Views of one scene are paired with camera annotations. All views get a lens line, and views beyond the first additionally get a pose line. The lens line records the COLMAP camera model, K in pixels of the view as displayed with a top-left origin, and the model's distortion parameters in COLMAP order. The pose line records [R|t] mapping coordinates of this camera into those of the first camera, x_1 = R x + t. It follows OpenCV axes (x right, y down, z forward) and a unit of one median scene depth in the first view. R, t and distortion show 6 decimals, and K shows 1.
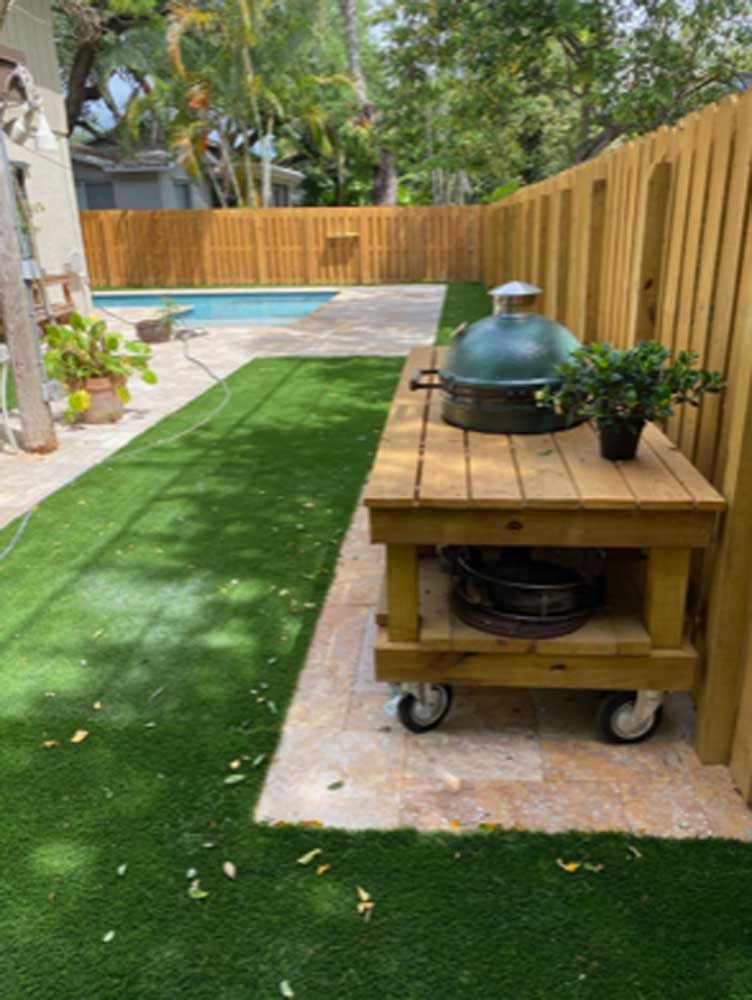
lens RADIAL K [[774.9, 0, 376.0], [0, 774.9, 500.0], [0, 0, 1]] dist [0.001406, -0.003587]
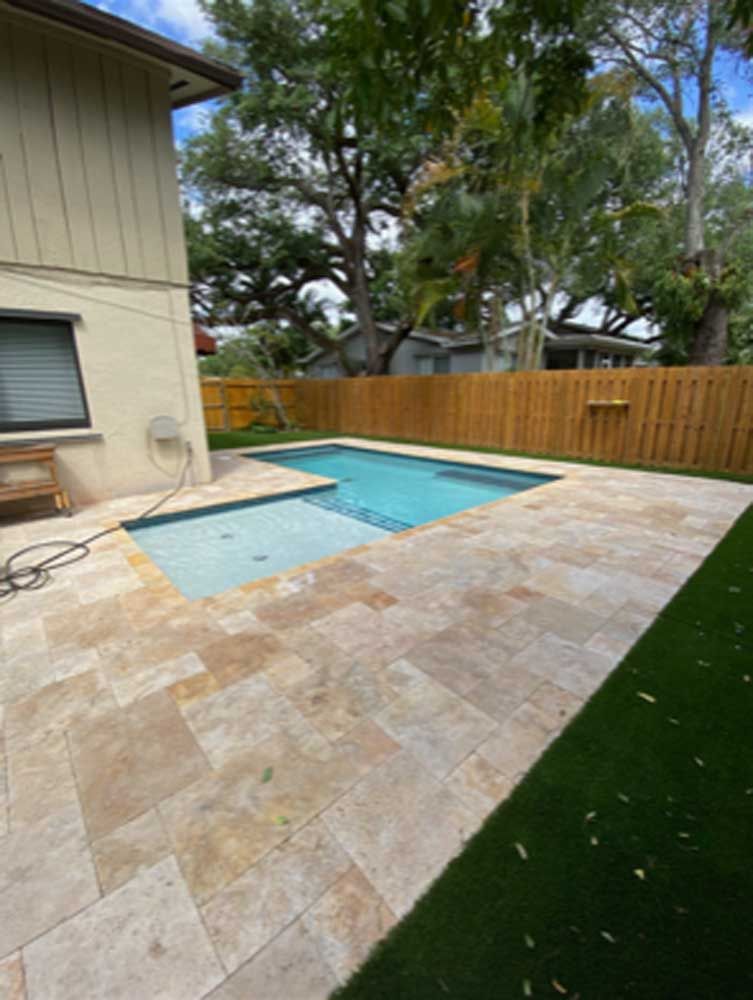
lens RADIAL K [[415.0, 0, 376.5], [0, 415.0, 500.0], [0, 0, 1]] dist [0.000750, 0.000008]
pose [[0.745785, 0.182954, -0.640572, 0.072549], [-0.231031, 0.972906, 0.008895, -0.188065], [0.624844, 0.141359, 0.767846, 0.525293]]
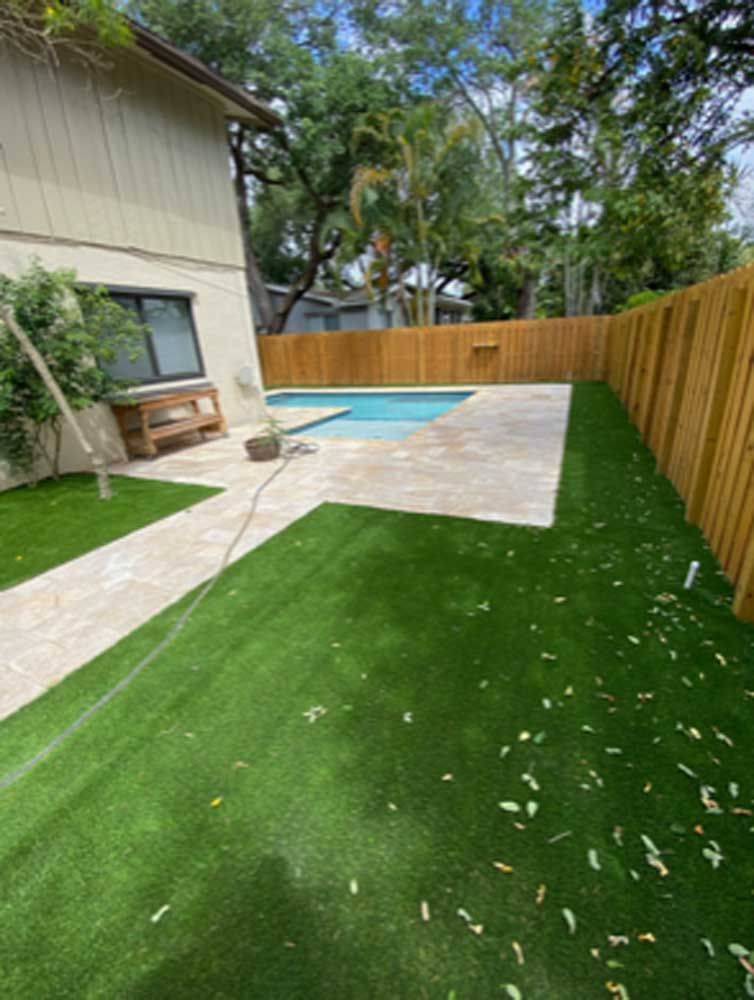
lens RADIAL K [[414.9, 0, 377.0], [0, 414.9, 500.0], [0, 0, 1]] dist [0.014187, -0.000104]
pose [[0.949503, 0.083826, -0.302352, 0.015520], [-0.074603, 0.996331, 0.041948, -0.100503], [0.304759, -0.017273, 0.952273, 0.283621]]
